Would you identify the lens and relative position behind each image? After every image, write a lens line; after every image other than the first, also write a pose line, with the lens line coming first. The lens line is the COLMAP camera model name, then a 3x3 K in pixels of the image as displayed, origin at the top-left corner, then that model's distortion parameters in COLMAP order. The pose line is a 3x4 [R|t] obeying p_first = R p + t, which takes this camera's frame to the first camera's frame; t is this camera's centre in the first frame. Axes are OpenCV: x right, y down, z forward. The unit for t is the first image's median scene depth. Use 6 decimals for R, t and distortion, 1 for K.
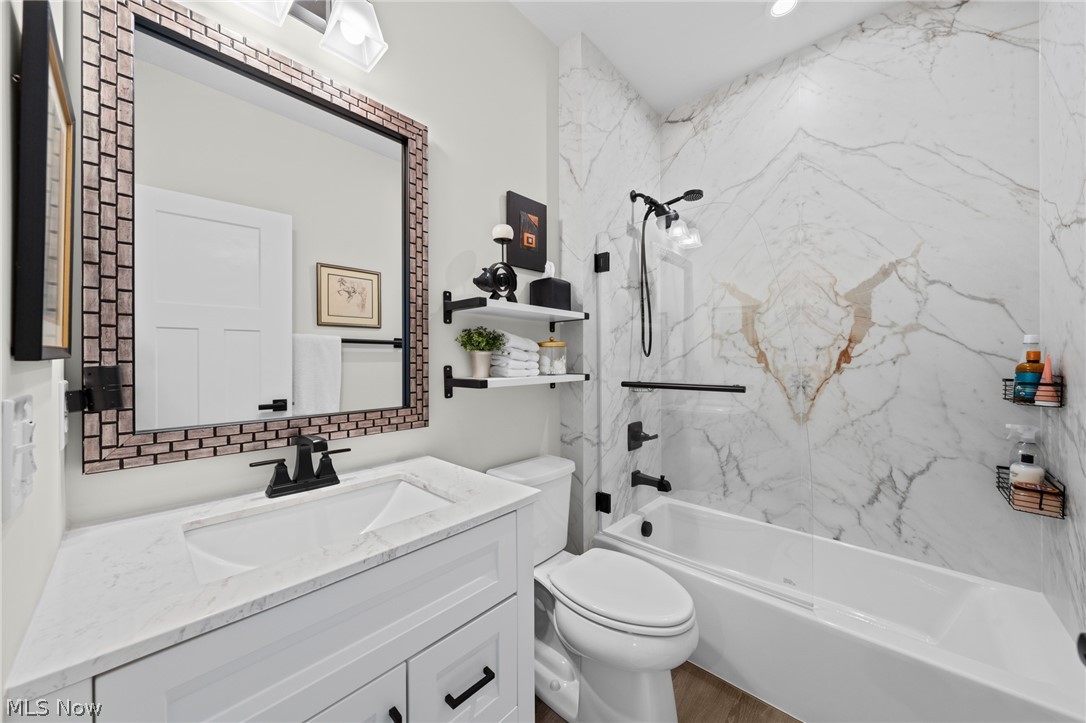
lens RADIAL K [[379.1, 0, 569.2], [0, 379.1, 360.3], [0, 0, 1]] dist [-0.001949, -0.000049]
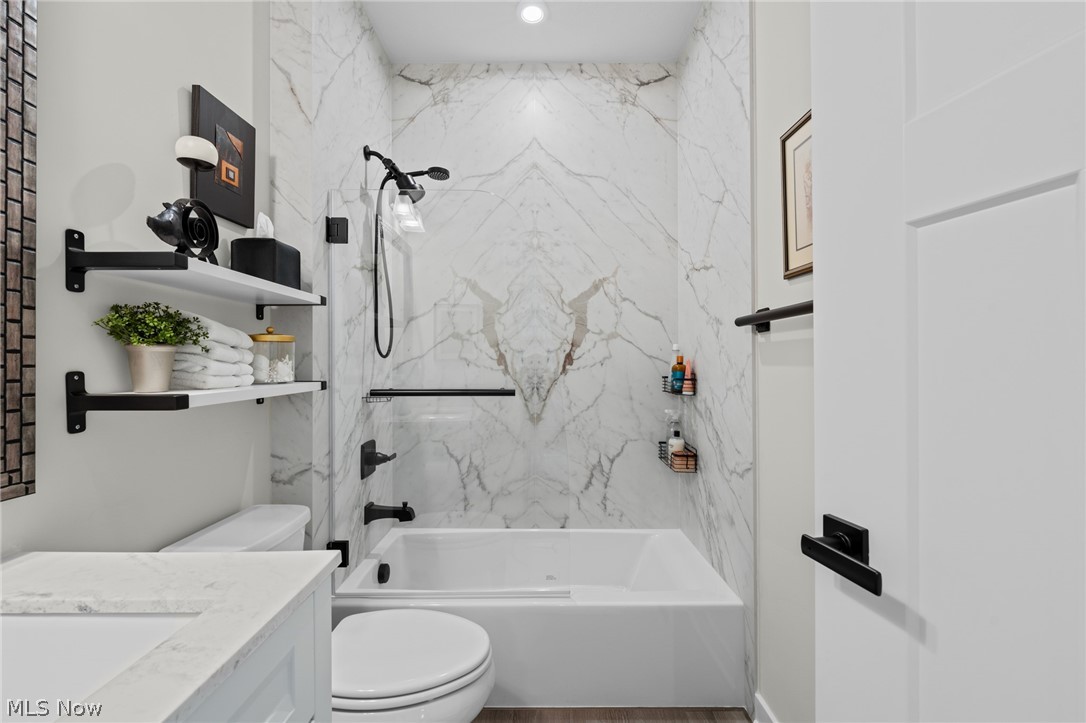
lens RADIAL K [[443.7, 0, 543.4], [0, 443.7, 359.6], [0, 0, 1]] dist [-0.001700, 0.001088]
pose [[0.751005, 0.005665, 0.660272, -0.190429], [-0.000890, 0.999971, -0.007567, 0.001374], [-0.660295, 0.005096, 0.750989, 0.085827]]
